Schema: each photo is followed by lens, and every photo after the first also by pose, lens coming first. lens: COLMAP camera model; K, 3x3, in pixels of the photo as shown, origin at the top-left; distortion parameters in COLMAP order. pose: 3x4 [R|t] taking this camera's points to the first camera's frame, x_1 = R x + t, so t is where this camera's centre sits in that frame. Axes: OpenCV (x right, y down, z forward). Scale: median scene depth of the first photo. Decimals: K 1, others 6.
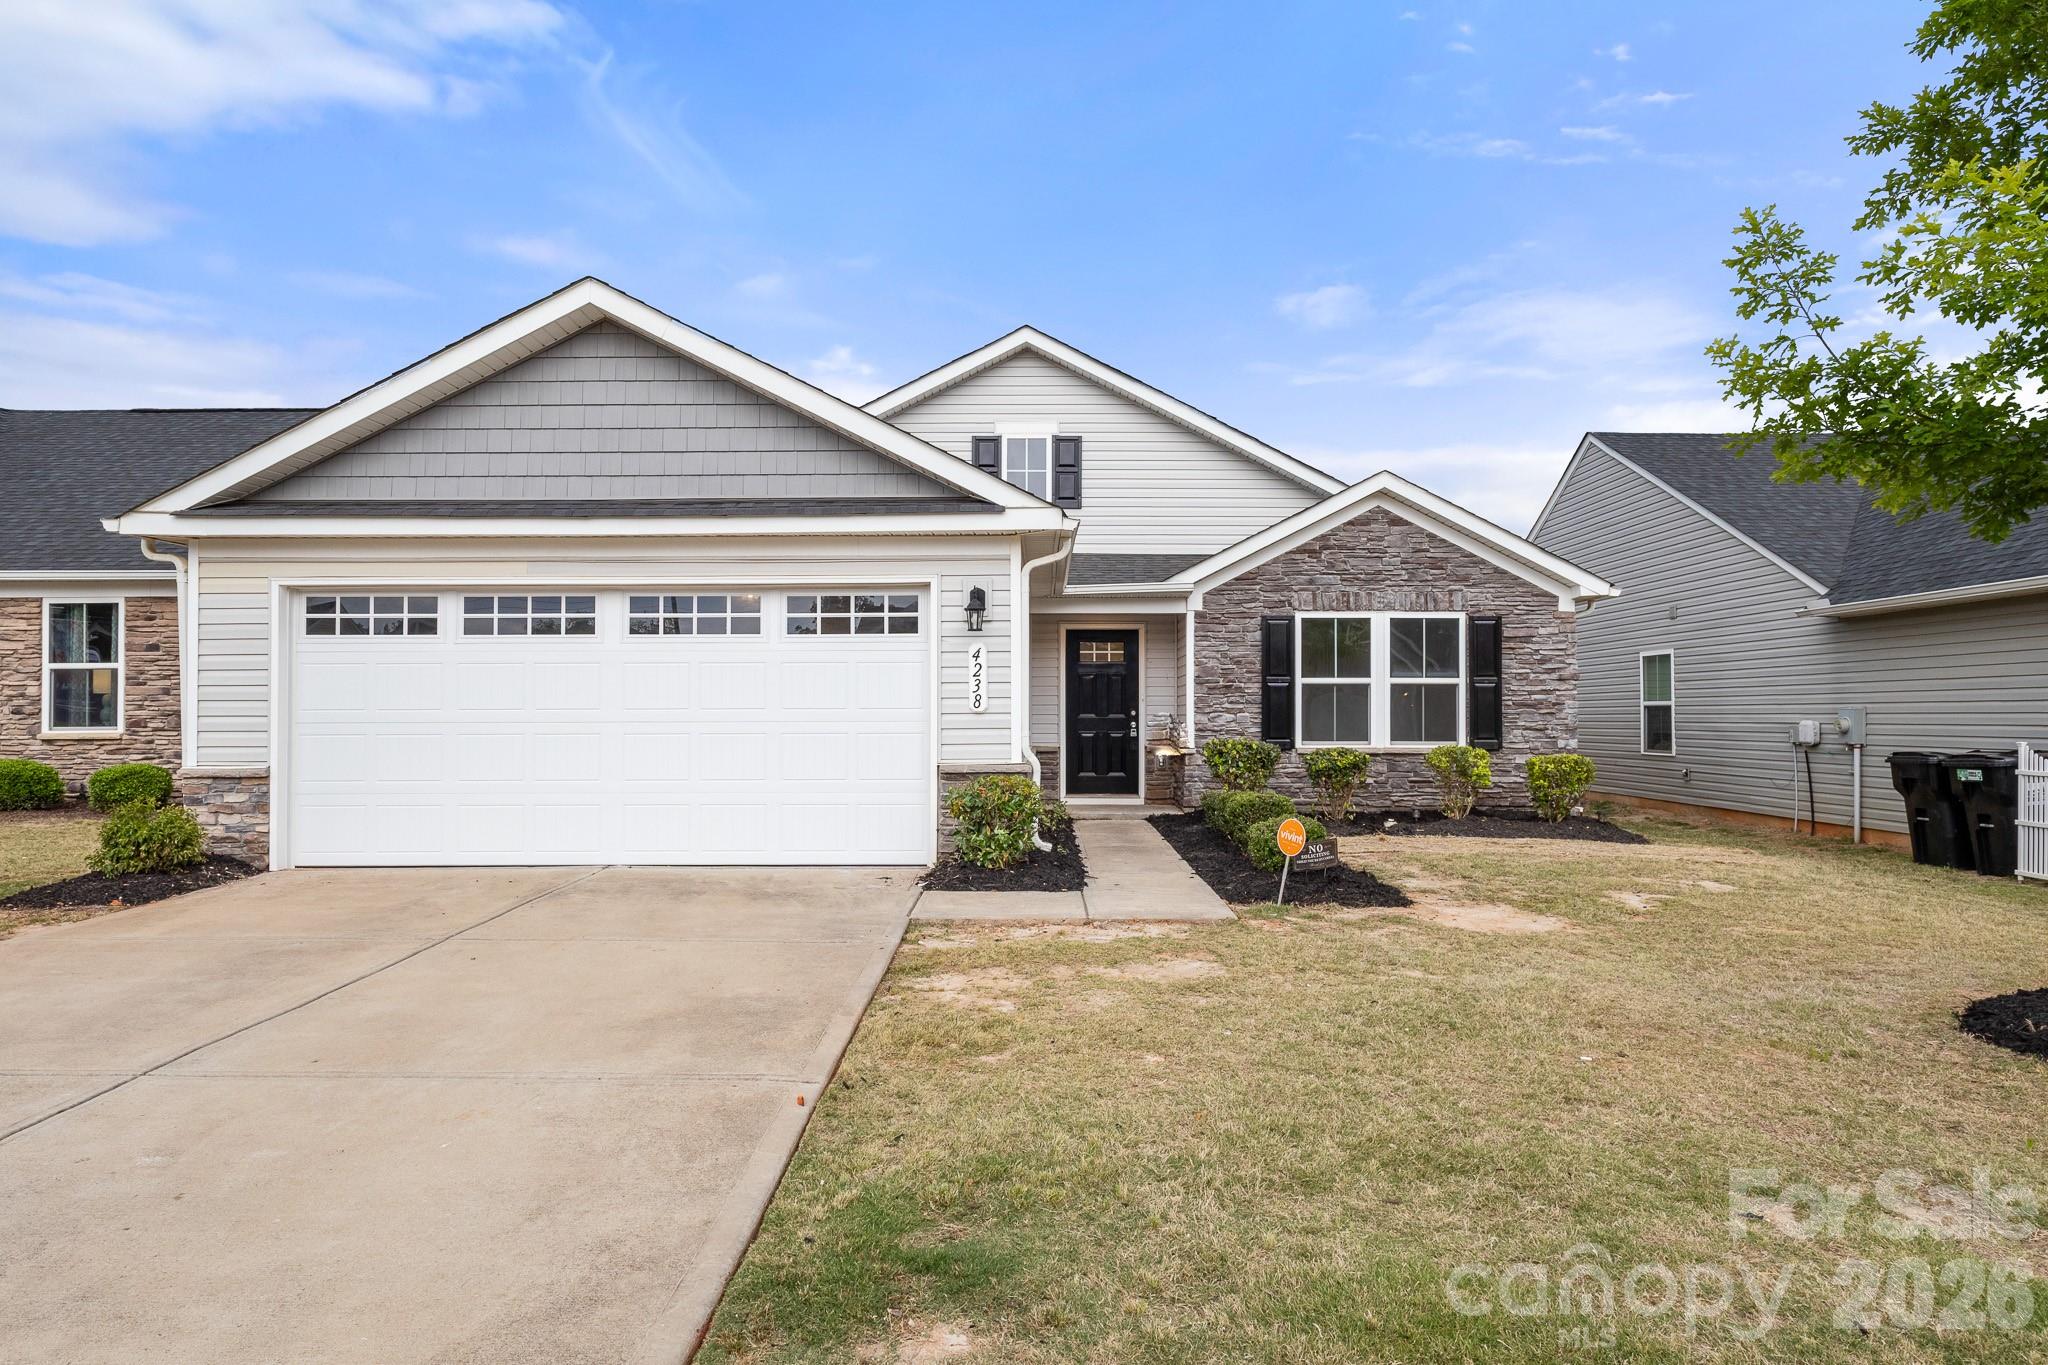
lens RADIAL K [[1325.5, 0, 1019.5], [0, 1325.5, 709.0], [0, 0, 1]] dist [-0.000496, 0.001090]
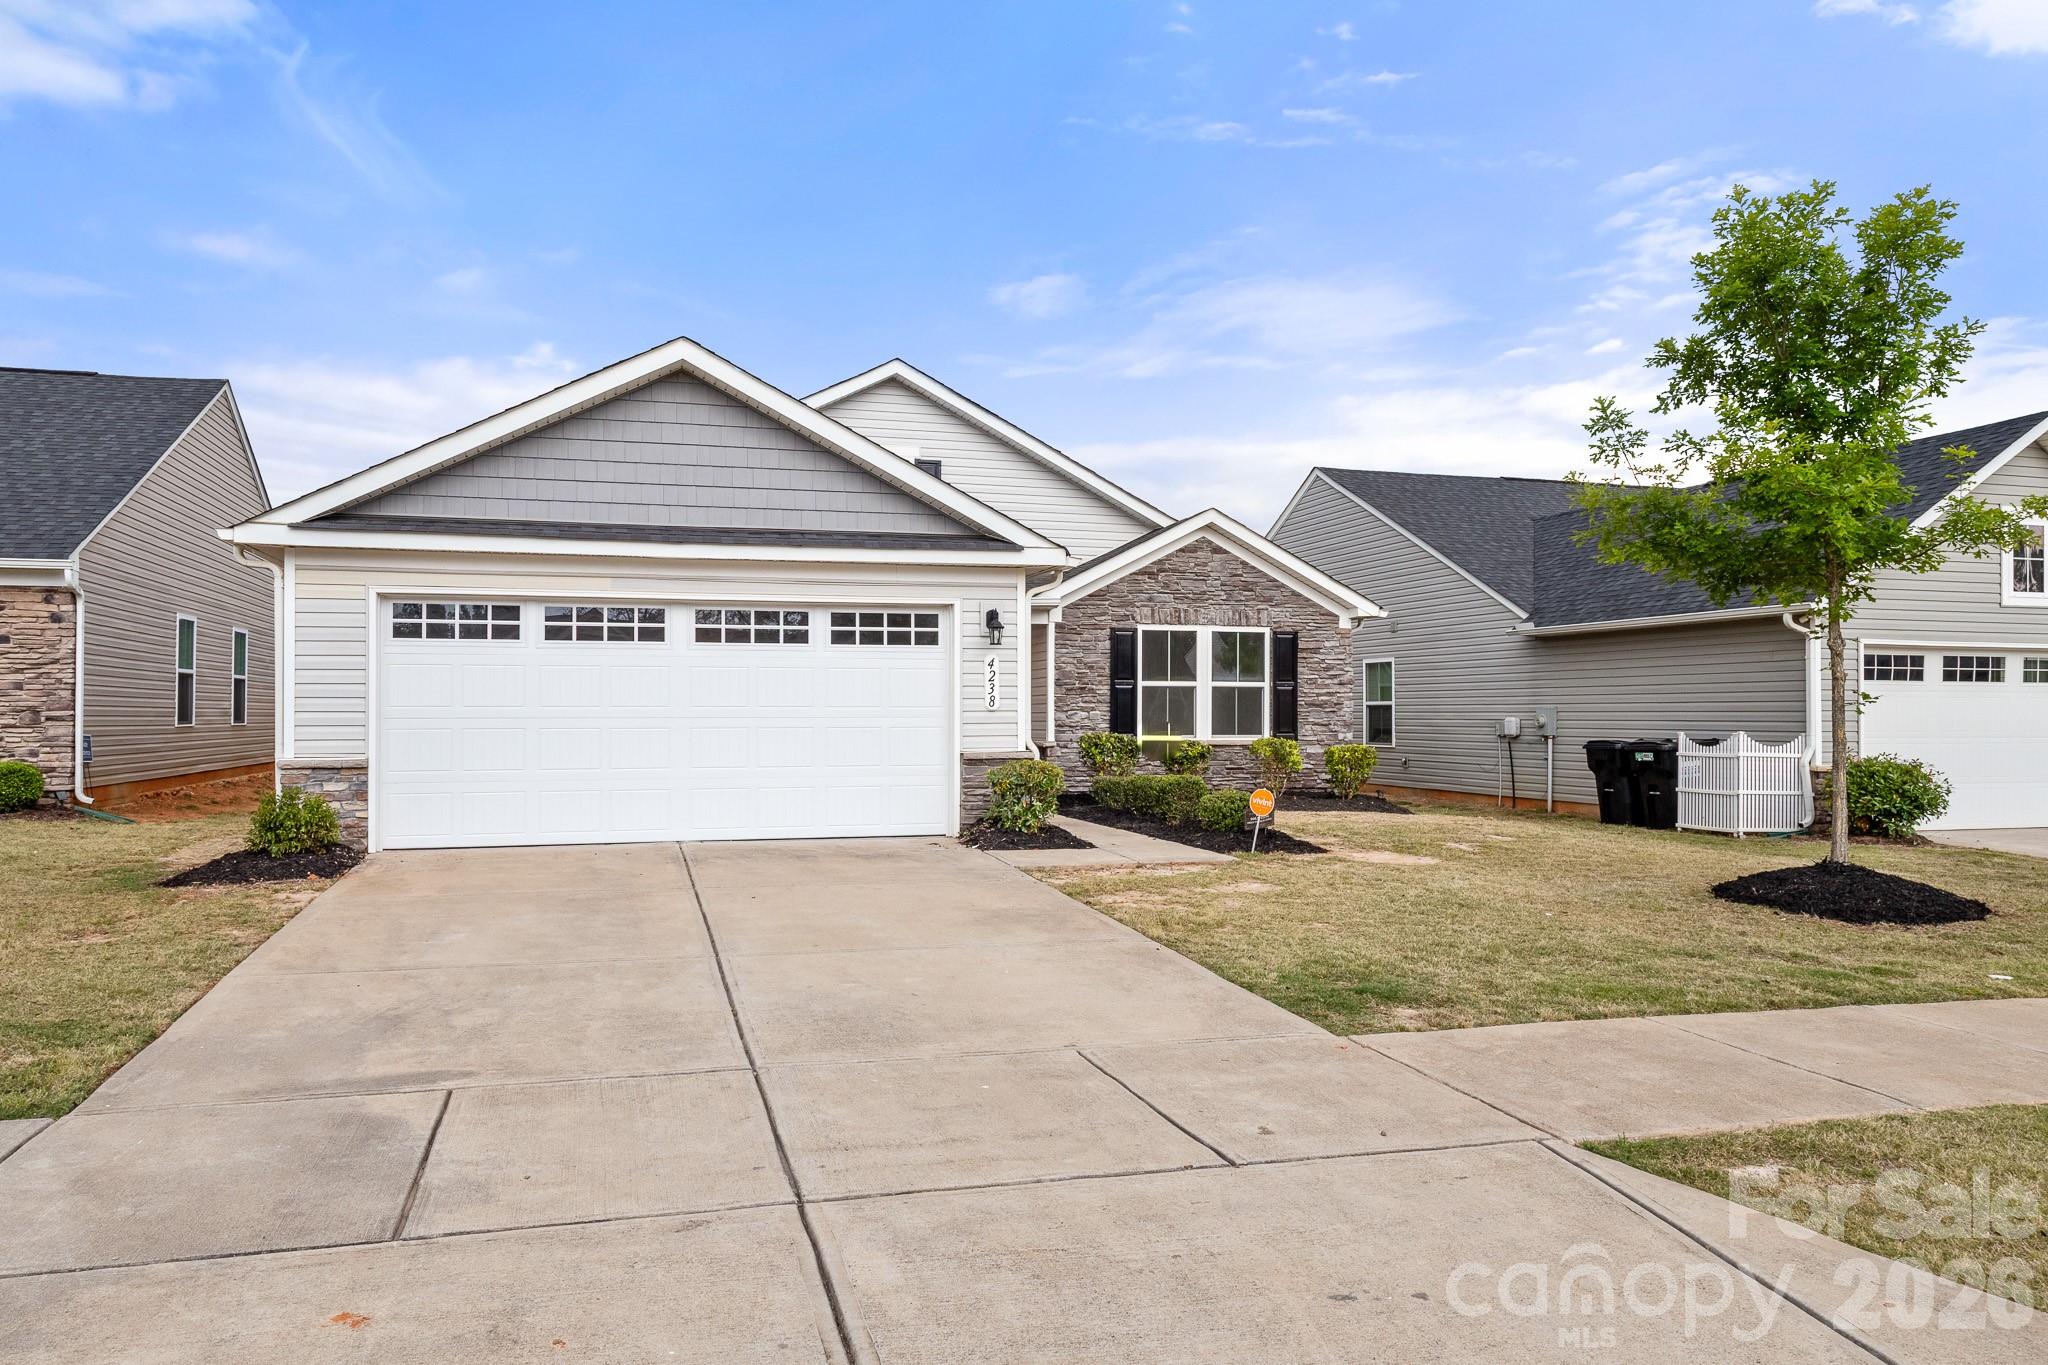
lens RADIAL K [[1459.1, 0, 1018.5], [0, 1459.1, 729.1], [0, 0, 1]] dist [0.009777, -0.000415]
pose [[0.958225, -0.001797, 0.286011, -0.366295], [-0.002677, 0.999880, 0.015251, -0.000432], [-0.286005, -0.015380, 0.958105, -0.289809]]
